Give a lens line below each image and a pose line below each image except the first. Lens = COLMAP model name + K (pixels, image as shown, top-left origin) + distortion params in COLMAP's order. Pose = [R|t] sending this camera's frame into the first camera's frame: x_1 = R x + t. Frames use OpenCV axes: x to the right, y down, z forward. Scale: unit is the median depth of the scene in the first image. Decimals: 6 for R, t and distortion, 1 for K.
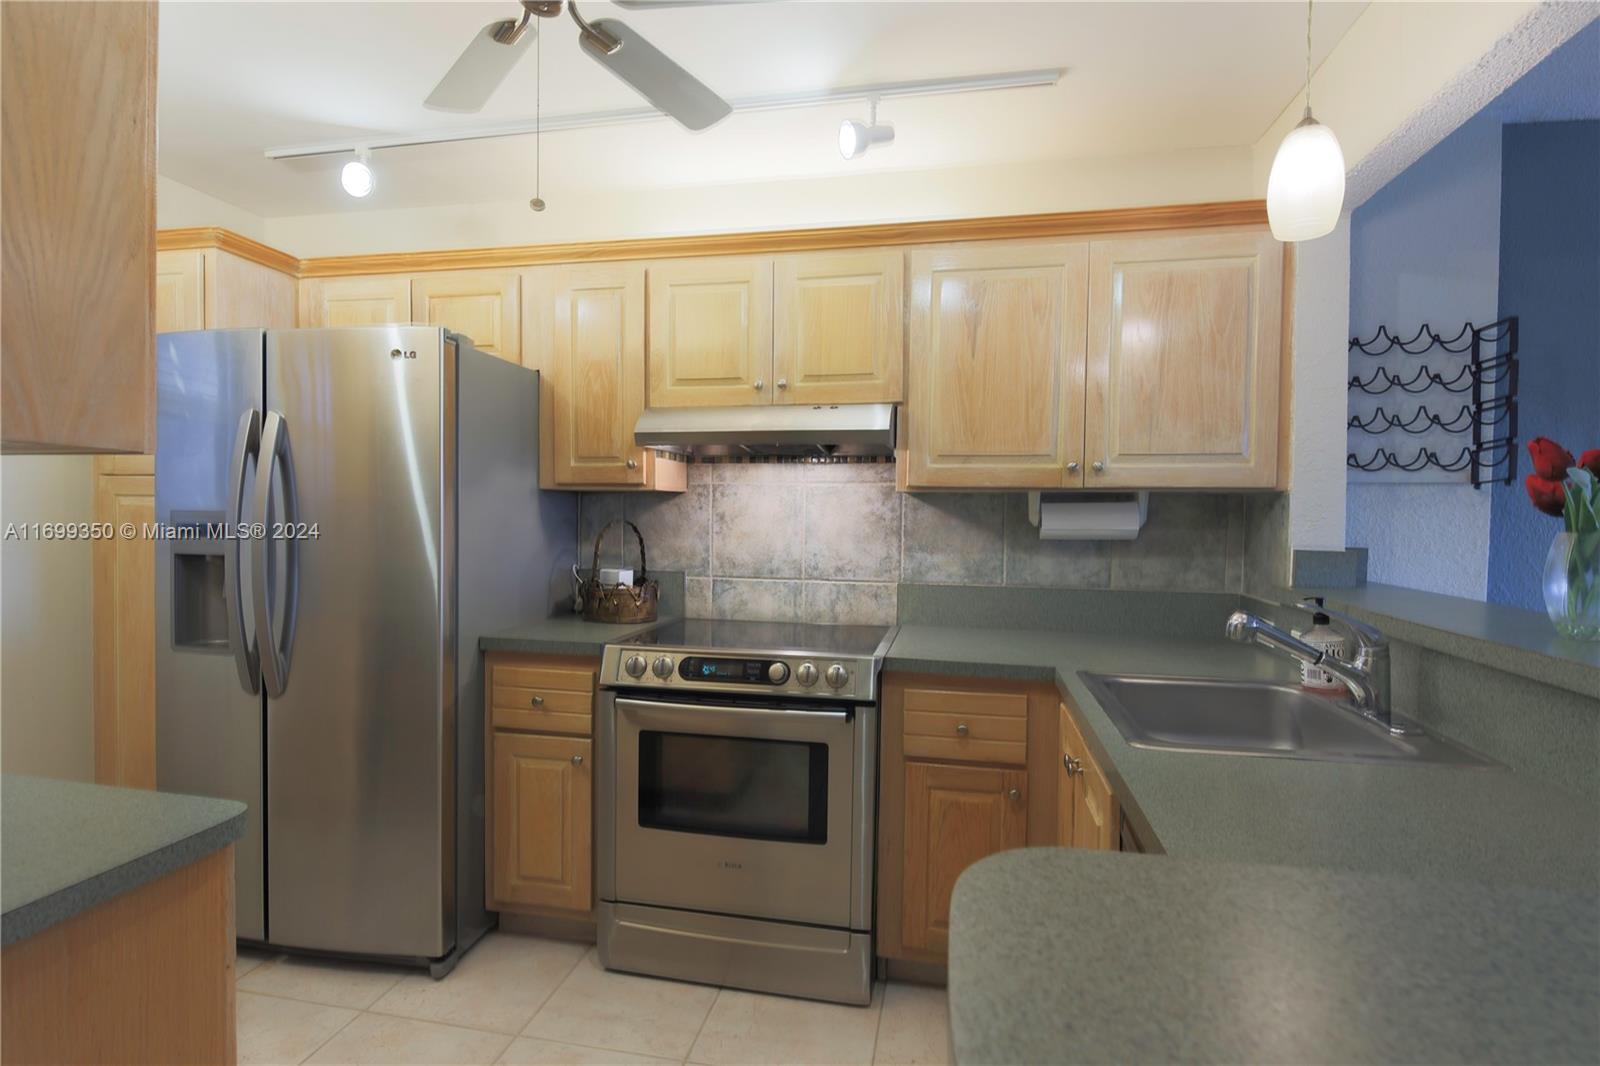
lens RADIAL K [[753.9, 0, 802.2], [0, 753.9, 532.0], [0, 0, 1]] dist [-0.002553, -0.000583]
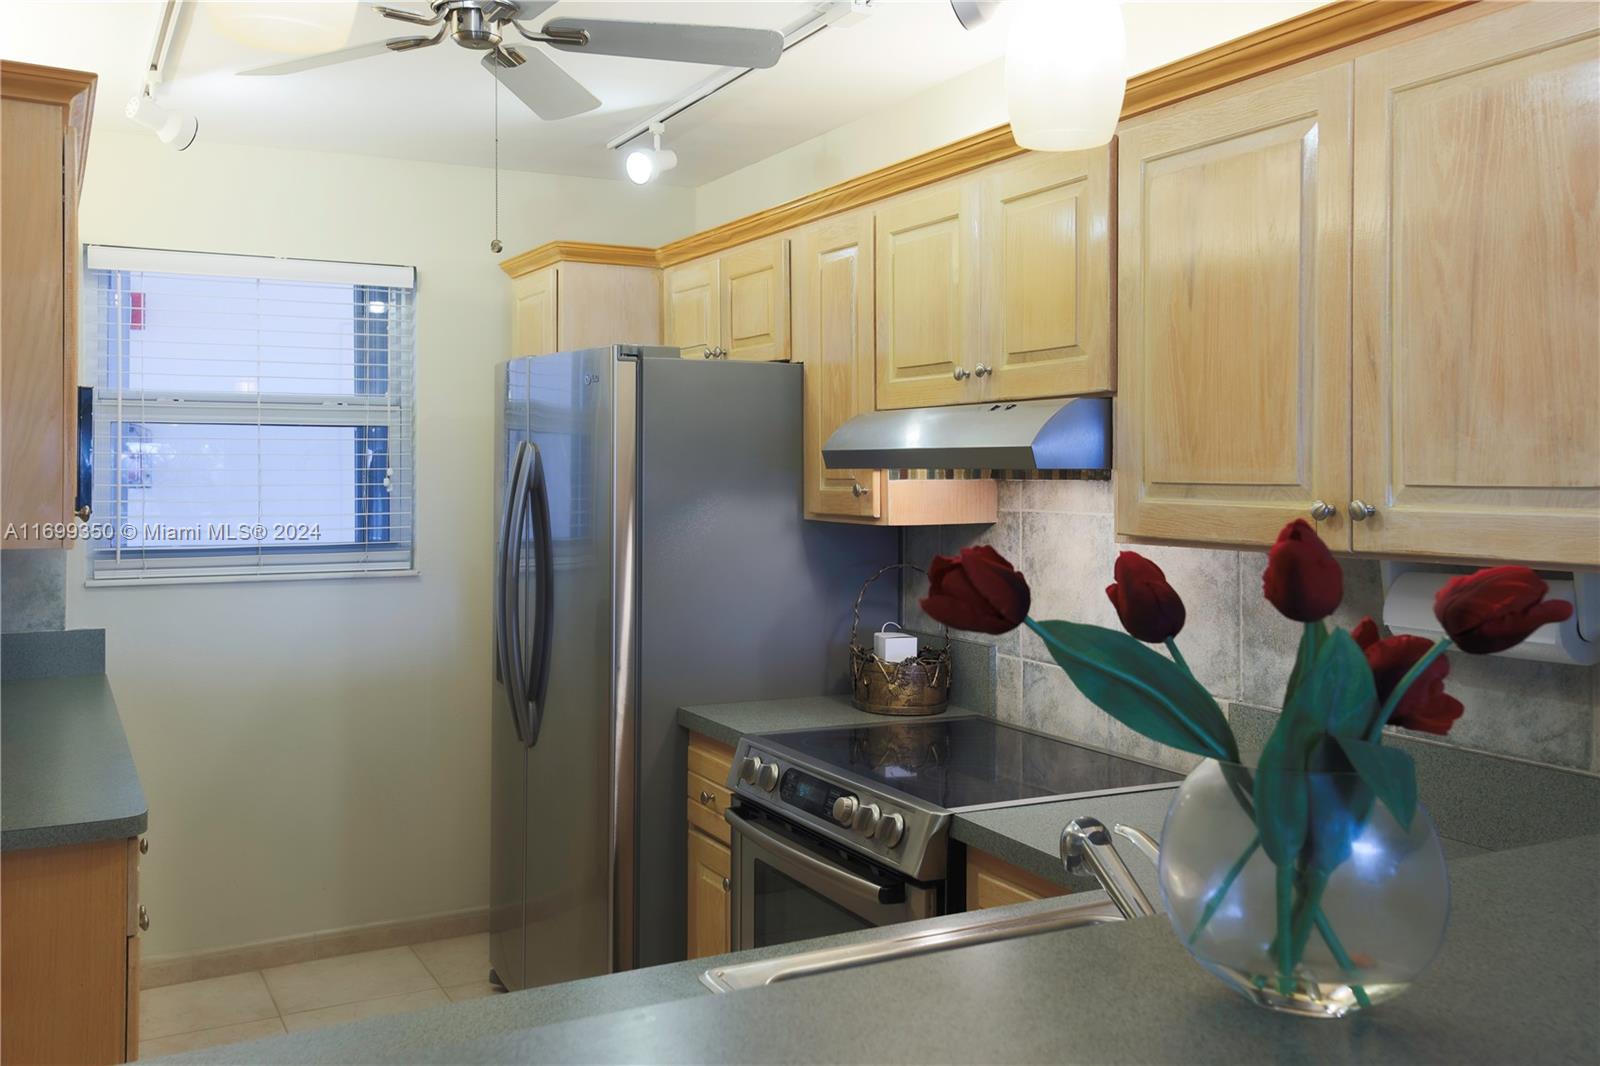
lens RADIAL K [[1404.9, 0, 790.9], [0, 1404.9, 484.8], [0, 0, 1]] dist [0.049645, 0.006066]
pose [[0.629824, -0.001793, -0.776736, 0.762218], [-0.016299, 0.999747, -0.015524, -0.072267], [0.776567, 0.022438, 0.629635, 0.110283]]
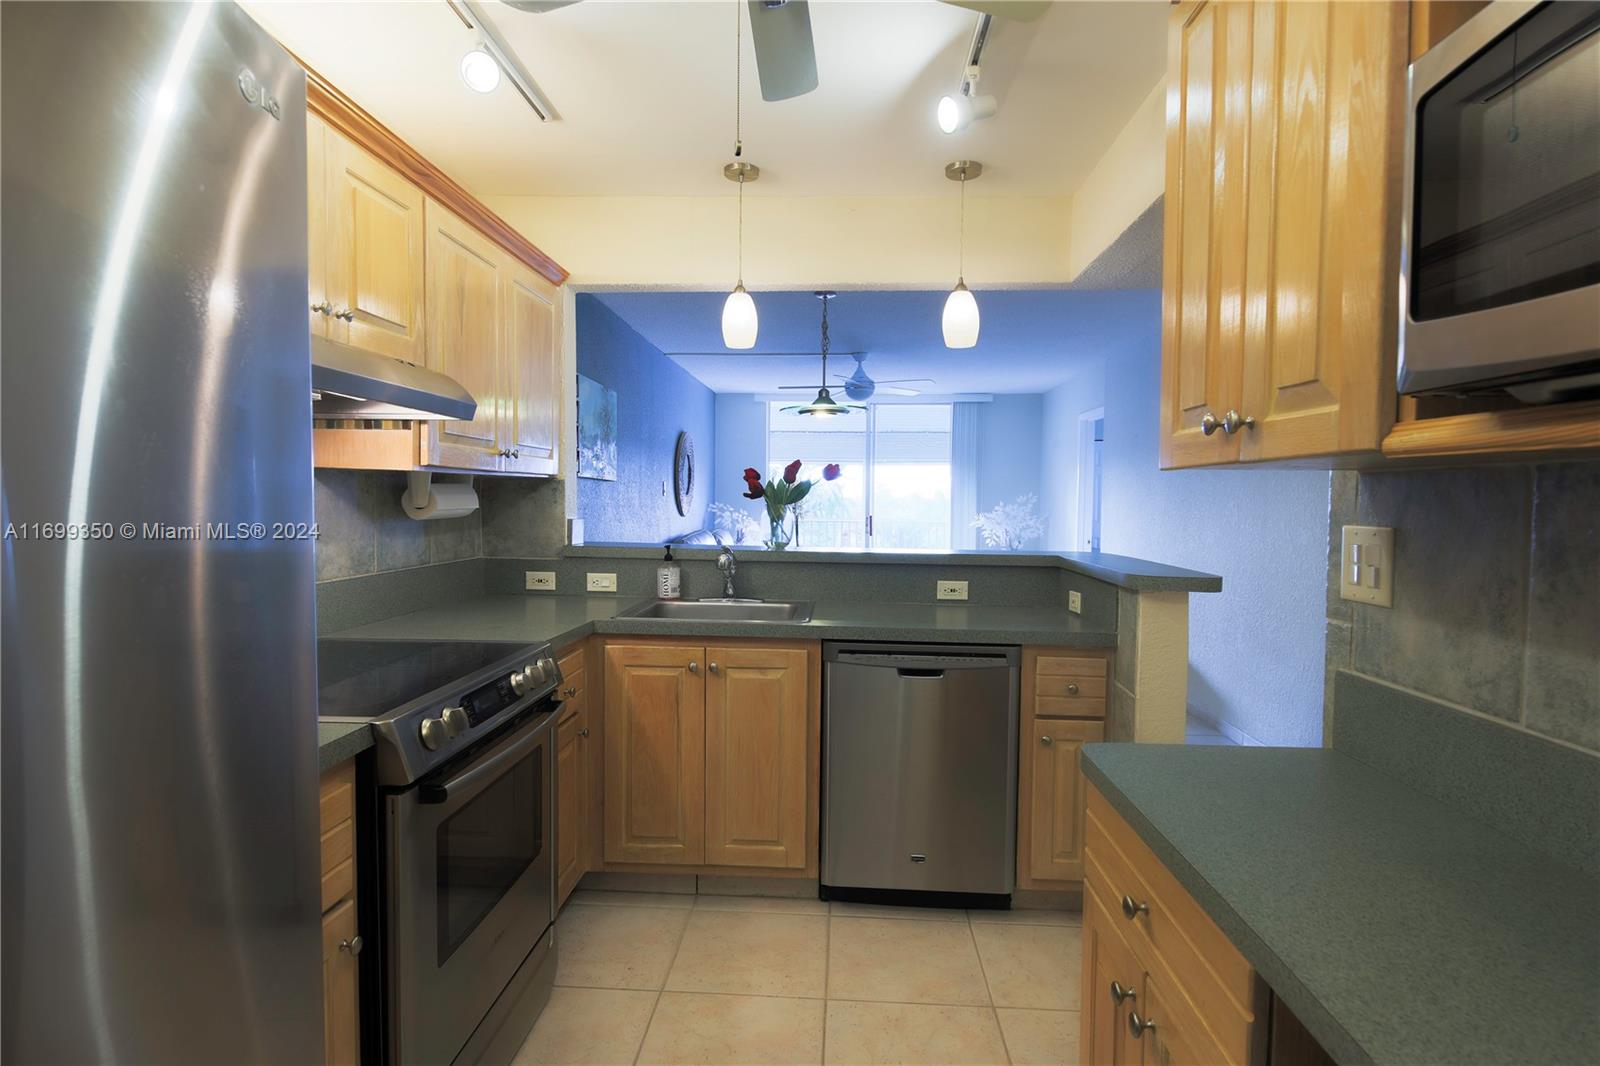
lens RADIAL K [[753.9, 0, 800.9], [0, 753.9, 527.1], [0, 0, 1]] dist [-0.002553, -0.000583]
pose [[-0.138711, -0.047313, 0.989202, -0.726979], [0.012964, 0.998686, 0.049585, -0.024112], [-0.990248, 0.019702, -0.137916, 0.631742]]
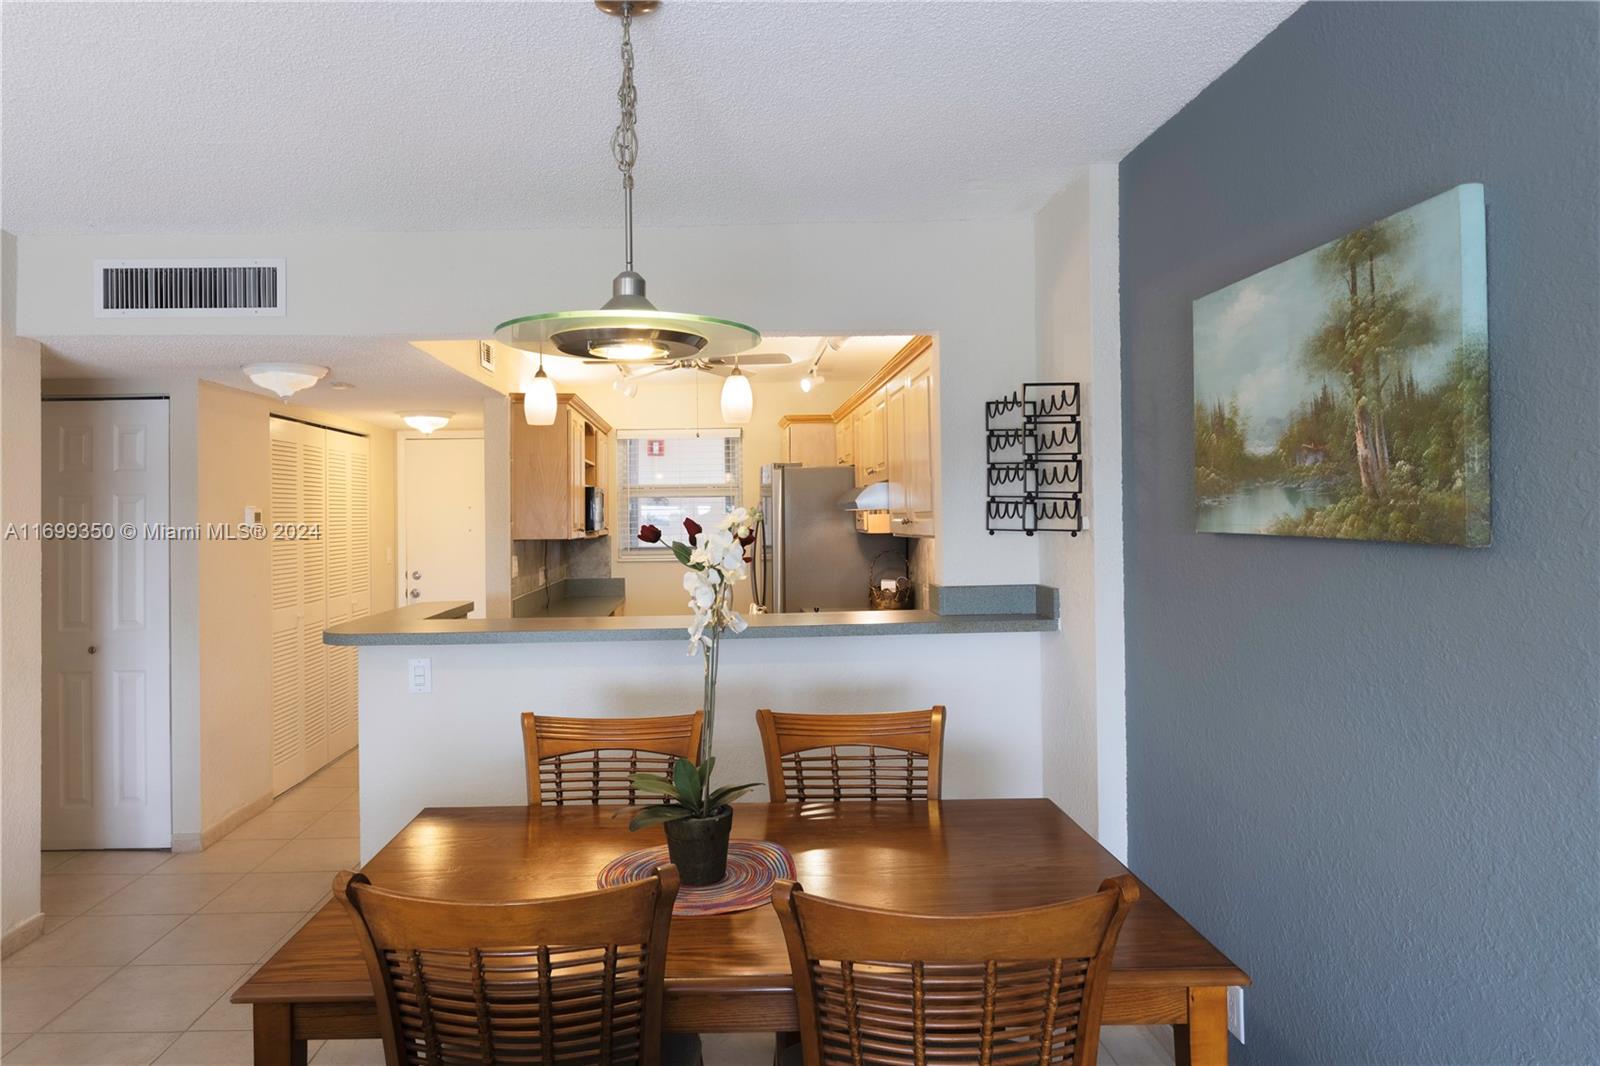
lens RADIAL K [[977.5, 0, 800.3], [0, 977.5, 525.6], [0, 0, 1]] dist [-0.000492, -0.000007]
pose [[0.262923, -0.010086, -0.964764, 1.942168], [-0.011976, 0.999834, -0.013717, -0.040579], [0.964743, 0.015160, 0.262759, 0.273296]]
